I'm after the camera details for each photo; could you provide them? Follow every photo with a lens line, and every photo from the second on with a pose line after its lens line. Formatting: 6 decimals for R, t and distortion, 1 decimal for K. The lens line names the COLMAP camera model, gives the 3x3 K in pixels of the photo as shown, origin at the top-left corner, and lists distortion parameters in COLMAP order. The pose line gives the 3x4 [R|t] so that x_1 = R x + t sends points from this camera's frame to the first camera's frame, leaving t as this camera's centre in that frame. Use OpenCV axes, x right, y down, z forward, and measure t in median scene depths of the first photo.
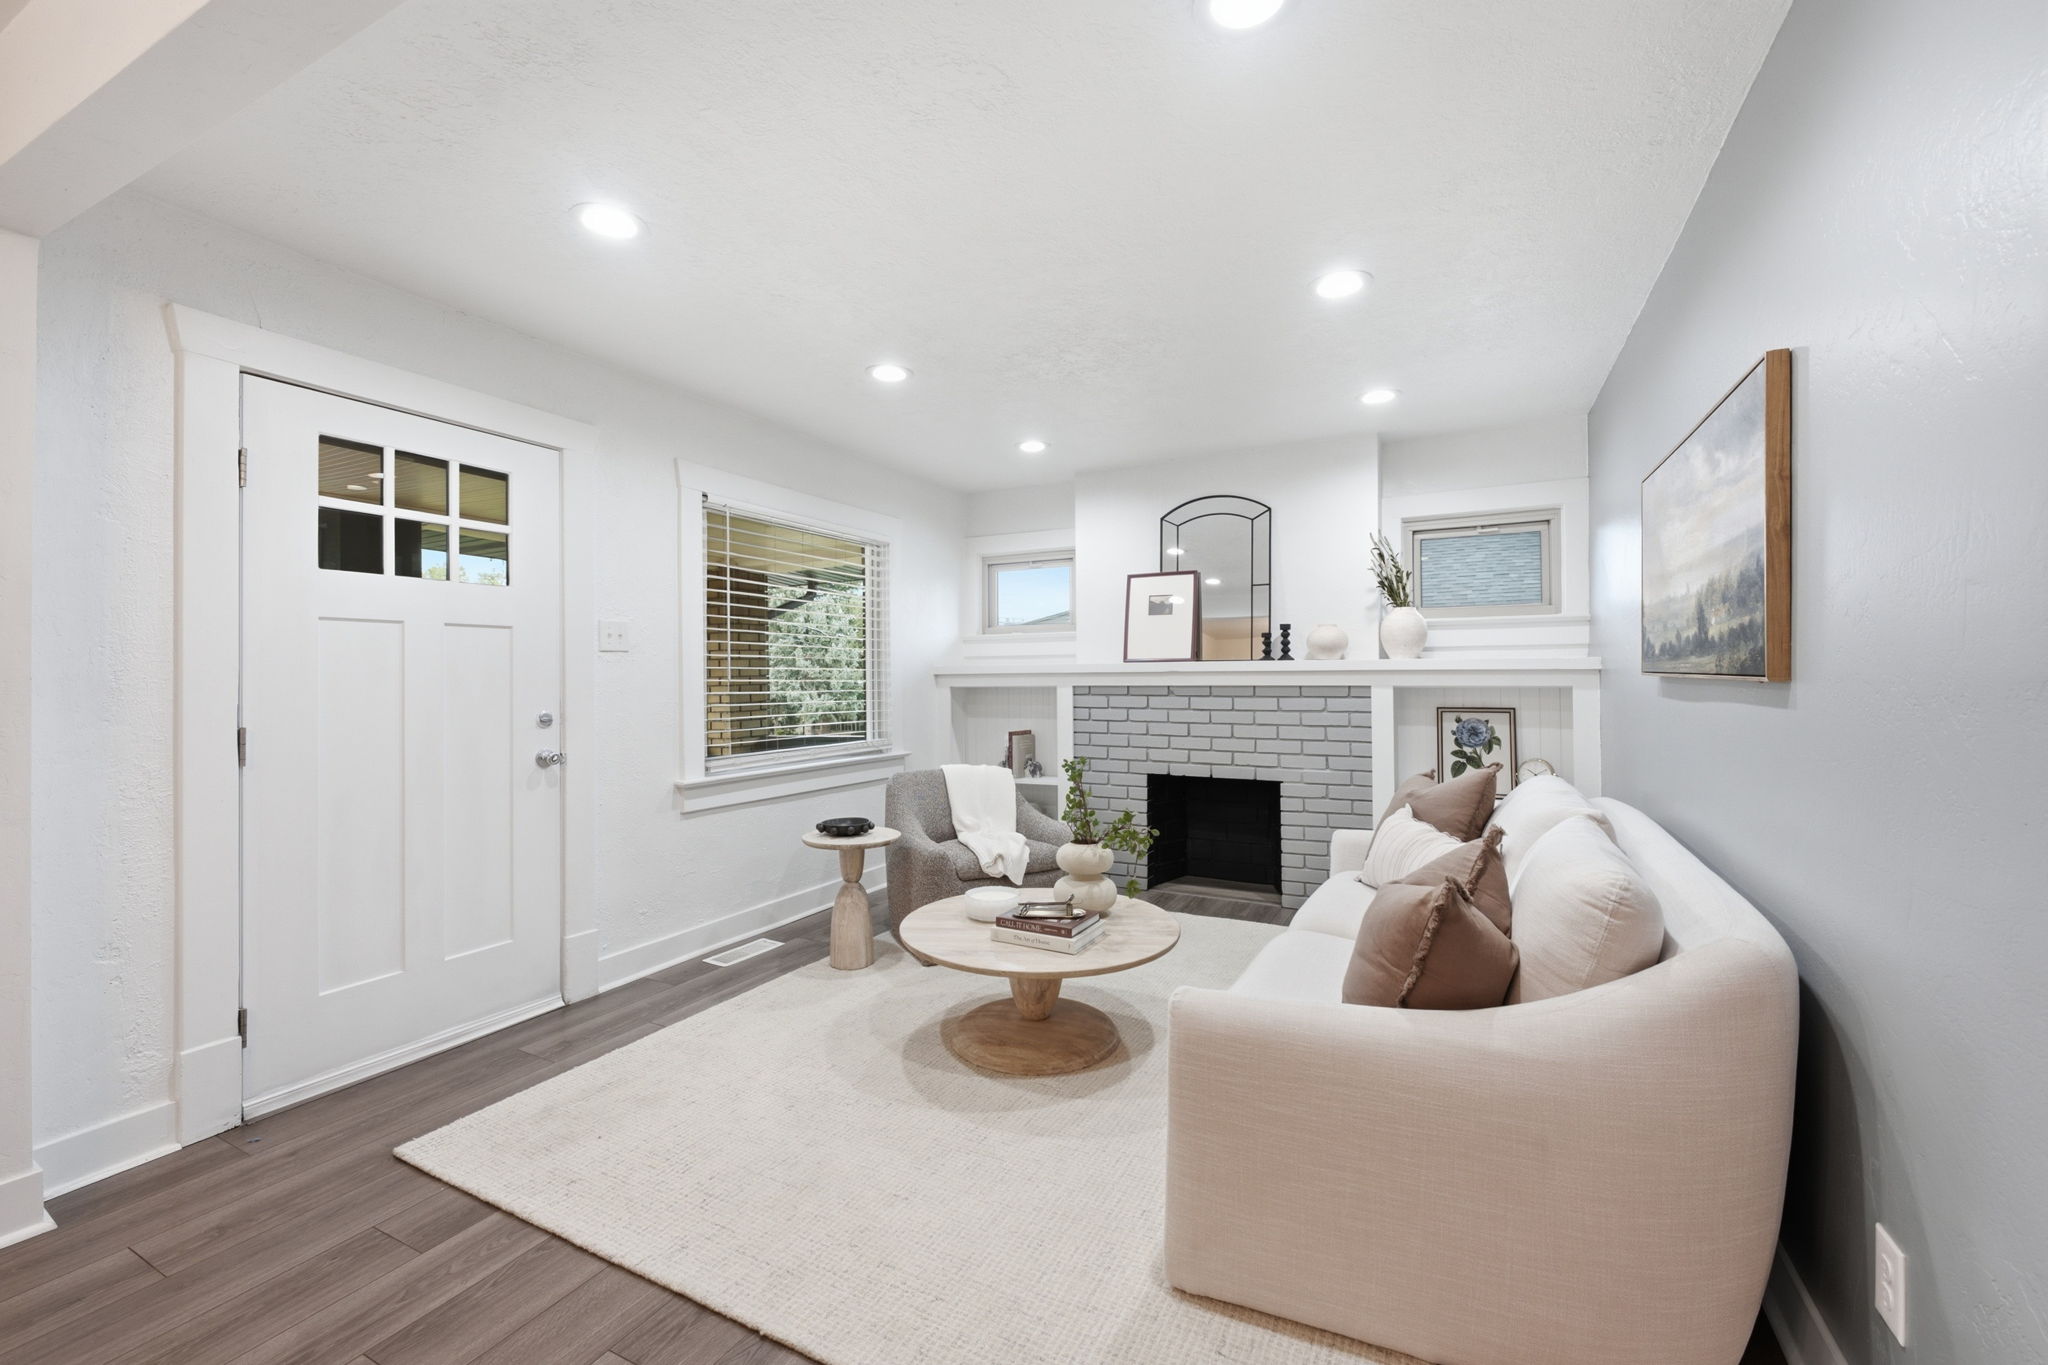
lens RADIAL K [[848.2, 0, 1029.0], [0, 848.2, 669.6], [0, 0, 1]] dist [-0.000915, -0.000220]
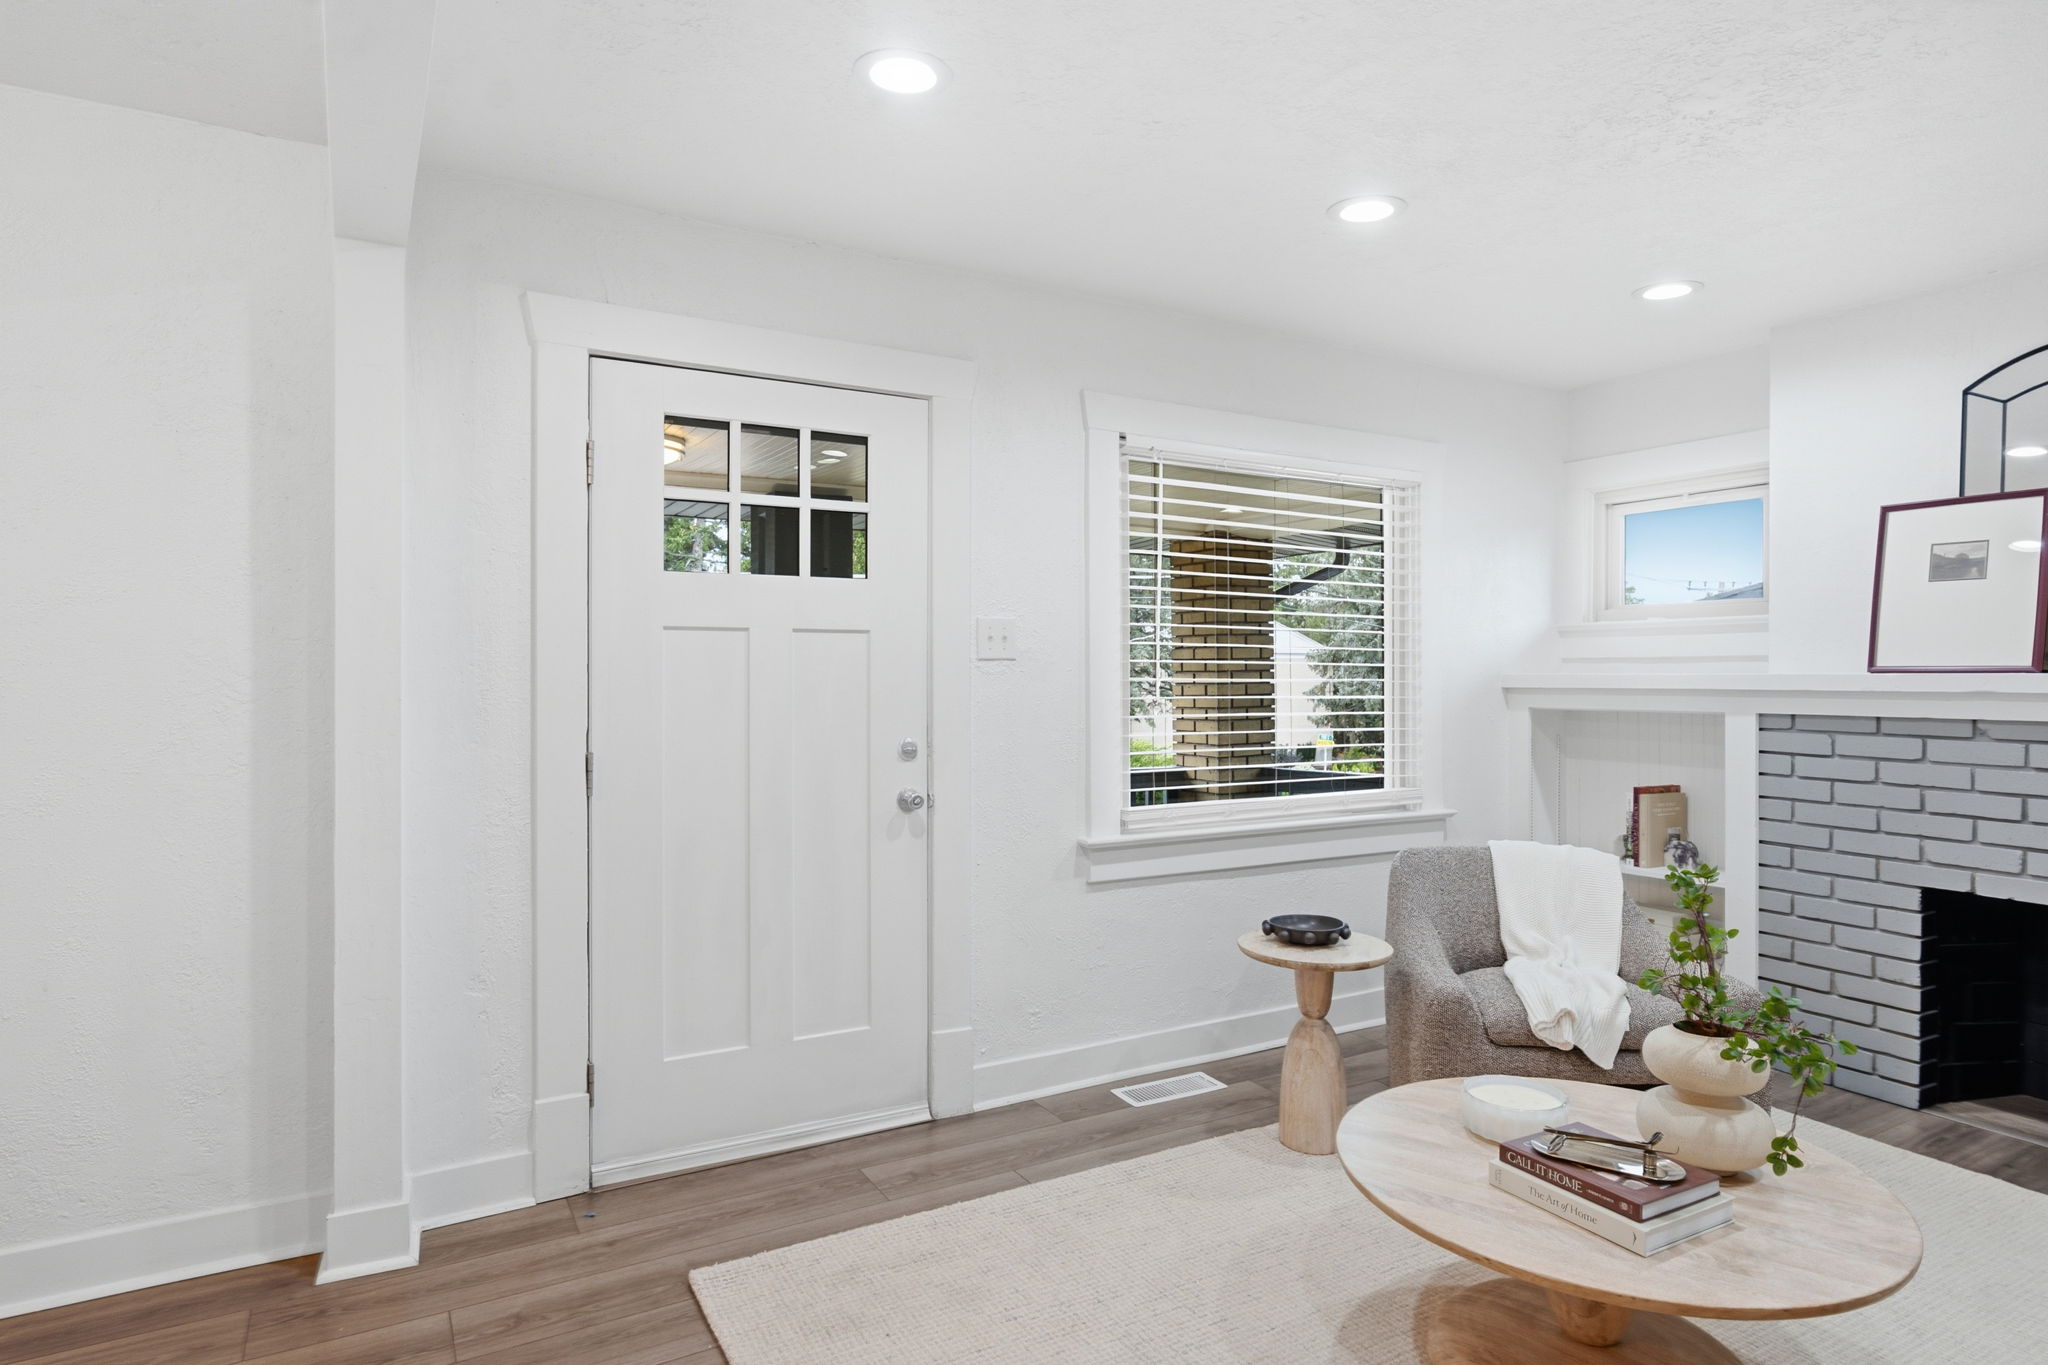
lens RADIAL K [[1156.7, 0, 1024.0], [0, 1156.7, 682.5], [0, 0, 1]] dist [-0.018389, 0.016188]
pose [[0.840202, 0.010837, -0.542166, 0.066938], [-0.002037, 0.999856, 0.016829, -0.015247], [0.542270, -0.013036, 0.840103, 0.125268]]
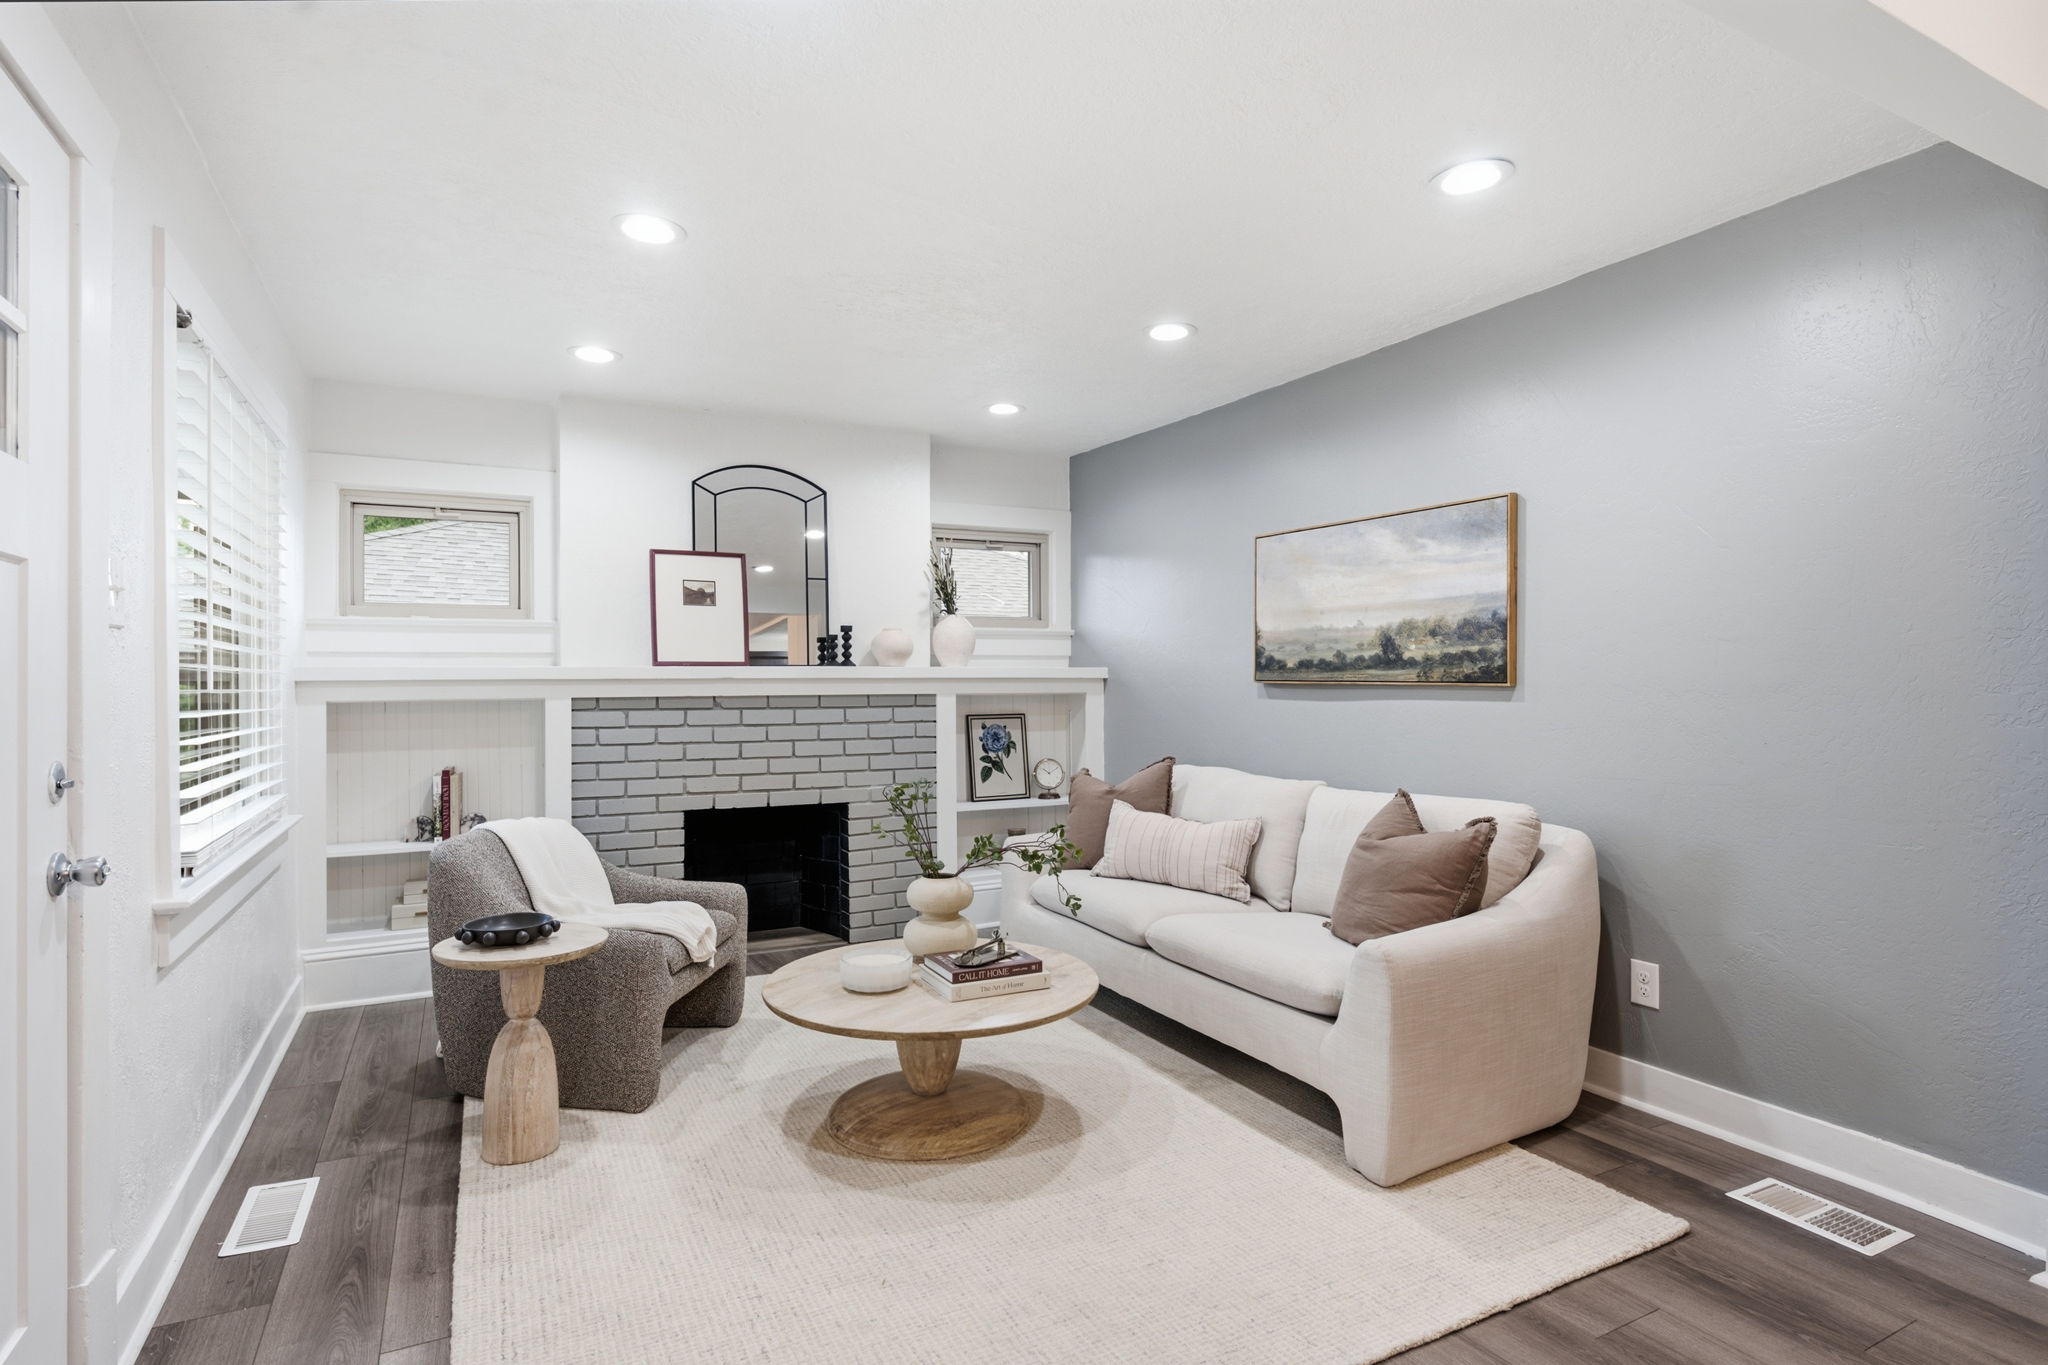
lens RADIAL K [[1063.4, 0, 1027.0], [0, 1063.4, 665.7], [0, 0, 1]] dist [-0.031659, 0.031409]
pose [[0.568947, 0.015721, 0.822224, -0.539599], [-0.004903, 0.999864, -0.015724, 0.005348], [-0.822359, 0.004915, 0.568947, 0.223391]]
